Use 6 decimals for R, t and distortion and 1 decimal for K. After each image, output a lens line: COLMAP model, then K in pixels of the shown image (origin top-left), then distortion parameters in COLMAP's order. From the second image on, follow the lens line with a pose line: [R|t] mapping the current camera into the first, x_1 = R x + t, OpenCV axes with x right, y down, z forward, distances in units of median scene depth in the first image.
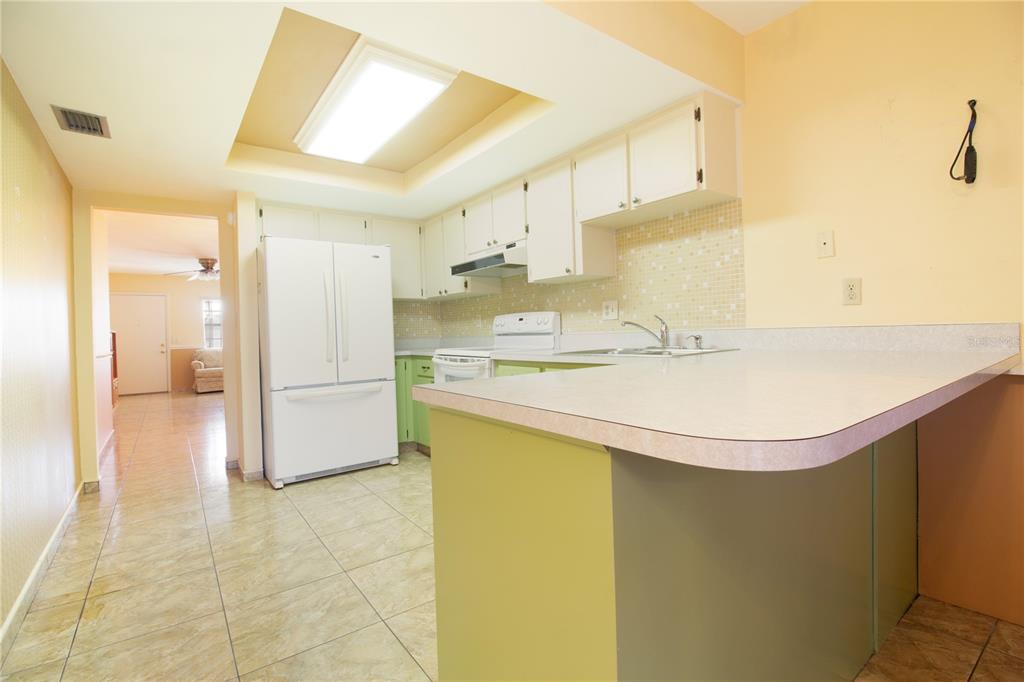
lens RADIAL K [[472.2, 0, 514.6], [0, 472.2, 333.2], [0, 0, 1]] dist [-0.002103, -0.011809]
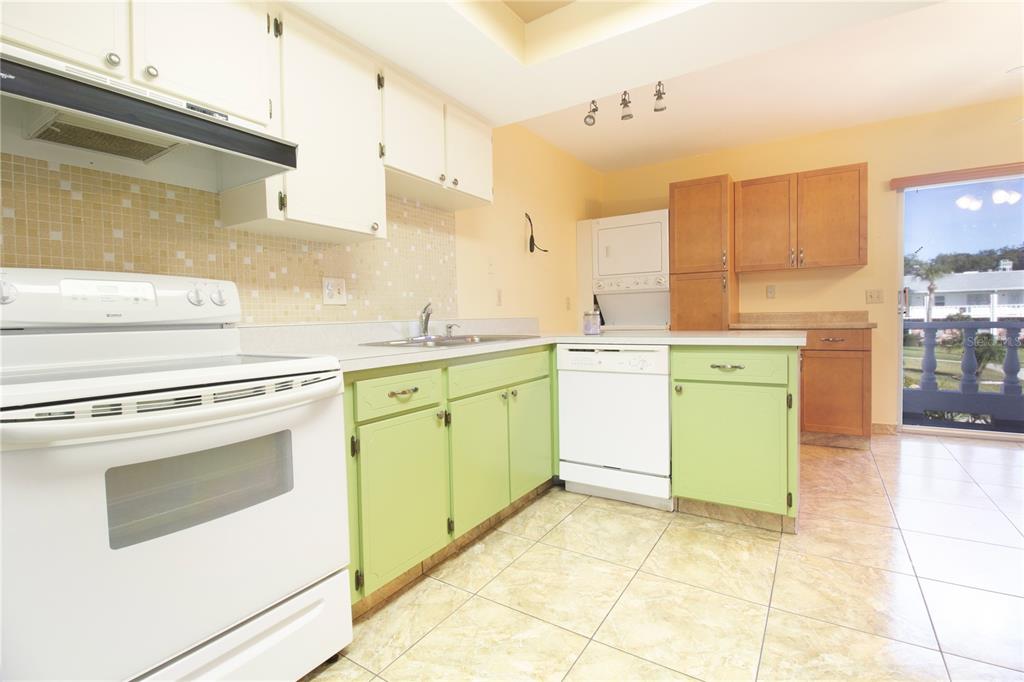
lens RADIAL K [[472.2, 0, 514.6], [0, 472.2, 333.2], [0, 0, 1]] dist [-0.002103, -0.011809]
pose [[-0.355718, 0.006029, 0.934574, -0.602393], [0.033393, 0.999423, 0.006263, 0.020070], [-0.933997, 0.033436, -0.355714, 1.098189]]
